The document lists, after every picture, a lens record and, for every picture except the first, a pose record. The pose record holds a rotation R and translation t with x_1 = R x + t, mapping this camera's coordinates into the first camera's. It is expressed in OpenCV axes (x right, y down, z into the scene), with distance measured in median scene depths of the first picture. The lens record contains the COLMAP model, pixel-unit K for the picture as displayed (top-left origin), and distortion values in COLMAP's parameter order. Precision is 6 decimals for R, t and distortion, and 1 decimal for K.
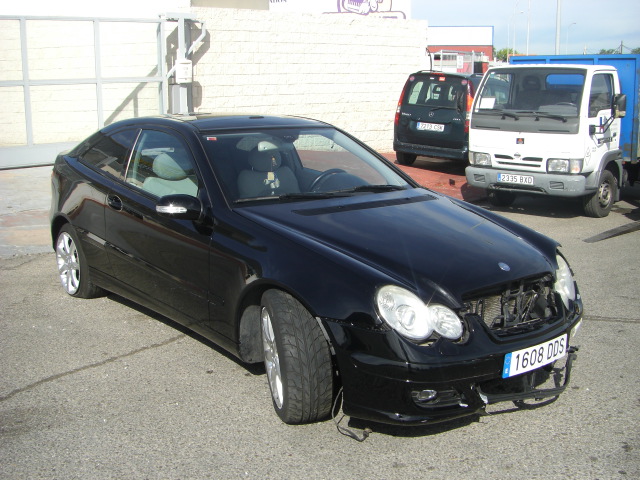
lens RADIAL K [[723.3, 0, 321.9], [0, 723.3, 239.2], [0, 0, 1]] dist [-0.138729, 0.000000]
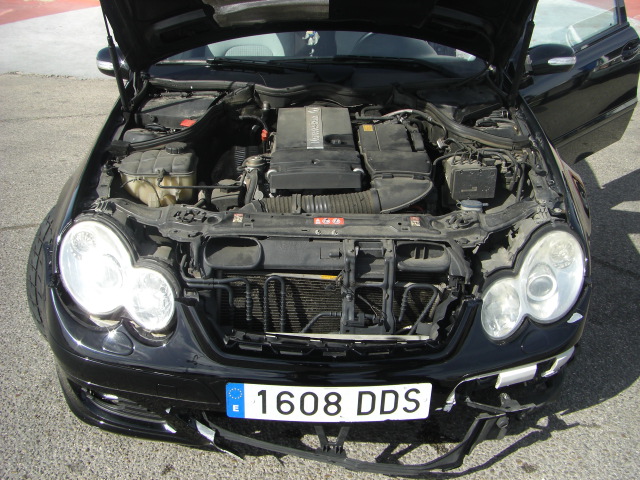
lens RADIAL K [[723.3, 0, 320.4], [0, 723.3, 235.7], [0, 0, 1]] dist [-0.138729, 0.000000]
pose [[0.781474, 0.249584, -0.571845, 0.562070], [-0.112599, 0.957875, 0.264191, -0.106871], [0.613693, -0.142069, 0.776657, 0.547364]]
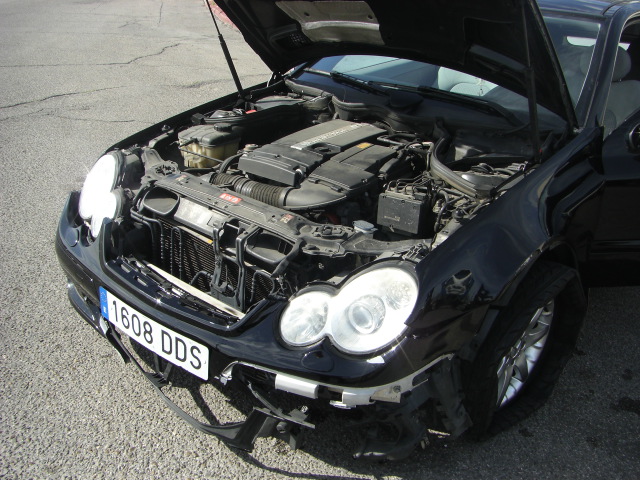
lens RADIAL K [[723.3, 0, 319.6], [0, 723.3, 240.4], [0, 0, 1]] dist [-0.138729, 0.000000]
pose [[0.162789, 0.361496, -0.918052, 0.882796], [-0.232942, 0.918242, 0.320266, -0.165231], [0.958769, 0.161717, 0.233687, 0.936755]]
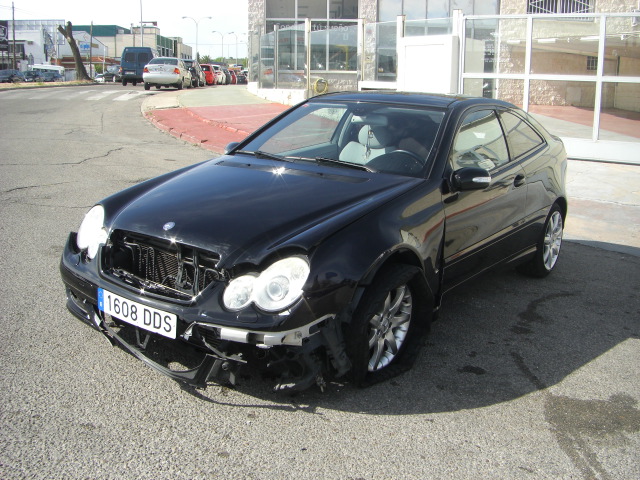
lens RADIAL K [[723.3, 0, 320.2], [0, 723.3, 239.0], [0, 0, 1]] dist [-0.138729, 0.000000]
pose [[0.257016, 0.214100, -0.942393, 1.243395], [-0.229221, 0.960829, 0.155774, -0.147914], [0.938830, 0.175980, 0.296024, 0.885738]]
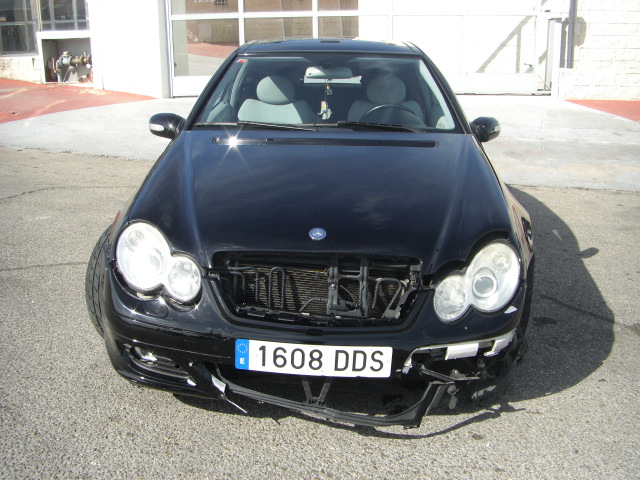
lens RADIAL K [[723.3, 0, 321.5], [0, 723.3, 241.3], [0, 0, 1]] dist [-0.138729, 0.000000]
pose [[0.748609, 0.189979, -0.635211, 0.725249], [-0.137063, 0.981717, 0.132081, -0.053727], [0.648690, -0.011813, 0.760961, 0.418744]]
